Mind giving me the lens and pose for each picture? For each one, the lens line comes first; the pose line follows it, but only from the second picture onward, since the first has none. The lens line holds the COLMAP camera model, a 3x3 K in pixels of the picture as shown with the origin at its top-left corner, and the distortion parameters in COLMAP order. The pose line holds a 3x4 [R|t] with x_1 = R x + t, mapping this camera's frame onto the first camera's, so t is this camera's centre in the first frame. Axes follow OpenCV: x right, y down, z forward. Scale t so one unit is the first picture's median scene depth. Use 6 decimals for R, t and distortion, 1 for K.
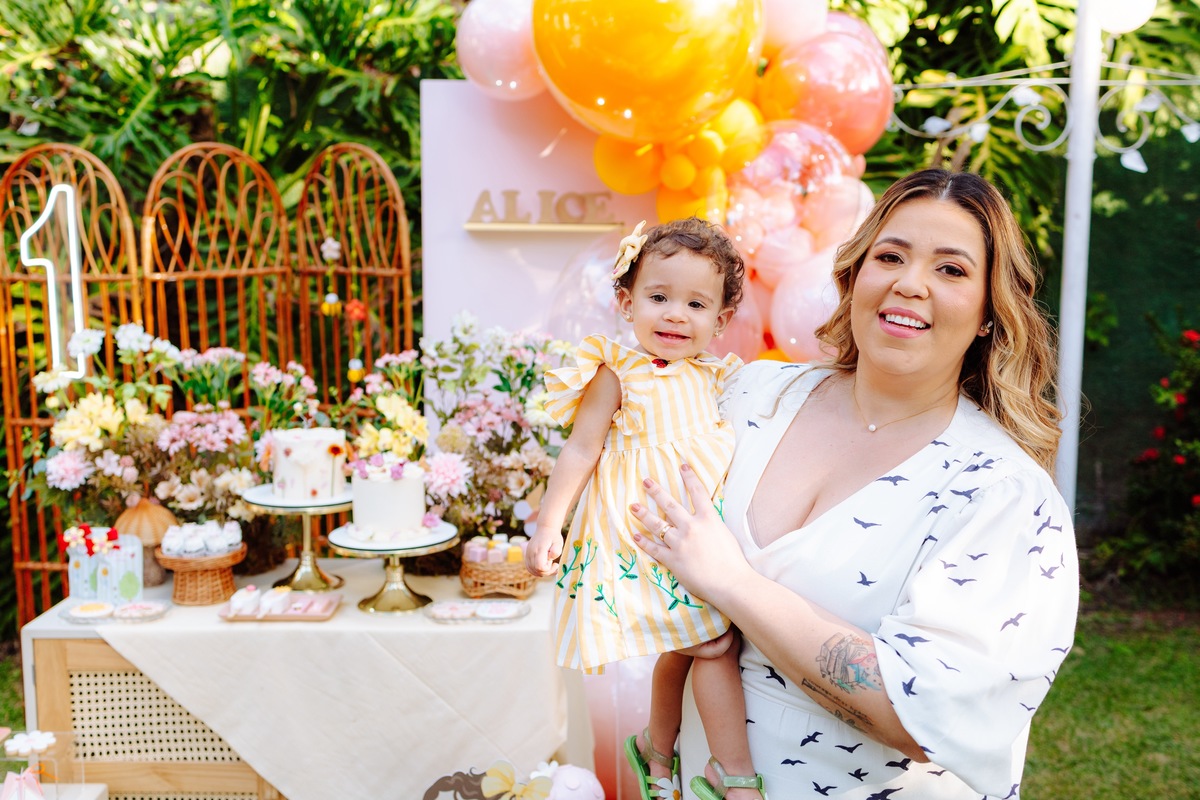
lens RADIAL K [[1245.3, 0, 600.0], [0, 1245.3, 400.0], [0, 0, 1]] dist [-0.004639, -0.008471]
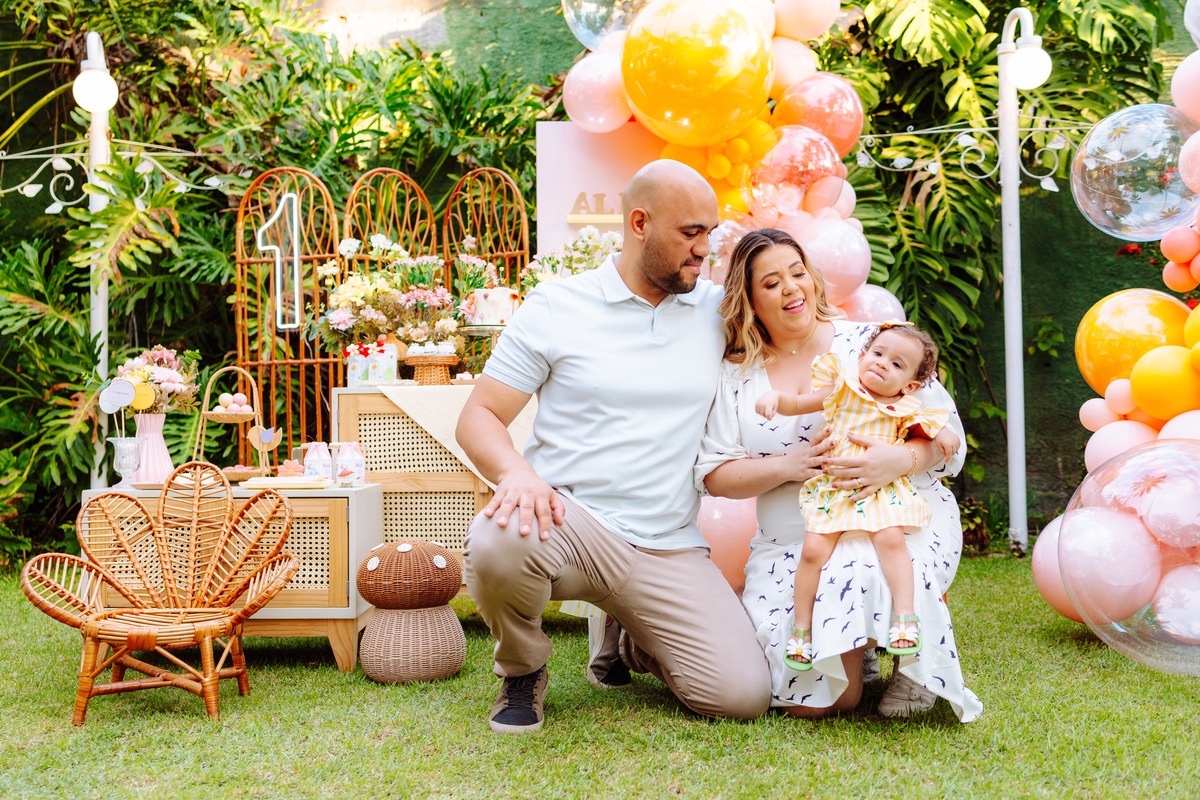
lens RADIAL K [[1245.3, 0, 600.0], [0, 1245.3, 400.0], [0, 0, 1]] dist [-0.004639, -0.008471]
pose [[0.999834, -0.013056, -0.012716, -0.056707], [0.011120, 0.989814, -0.141931, 0.269654], [0.014439, 0.141766, 0.989795, -0.380616]]
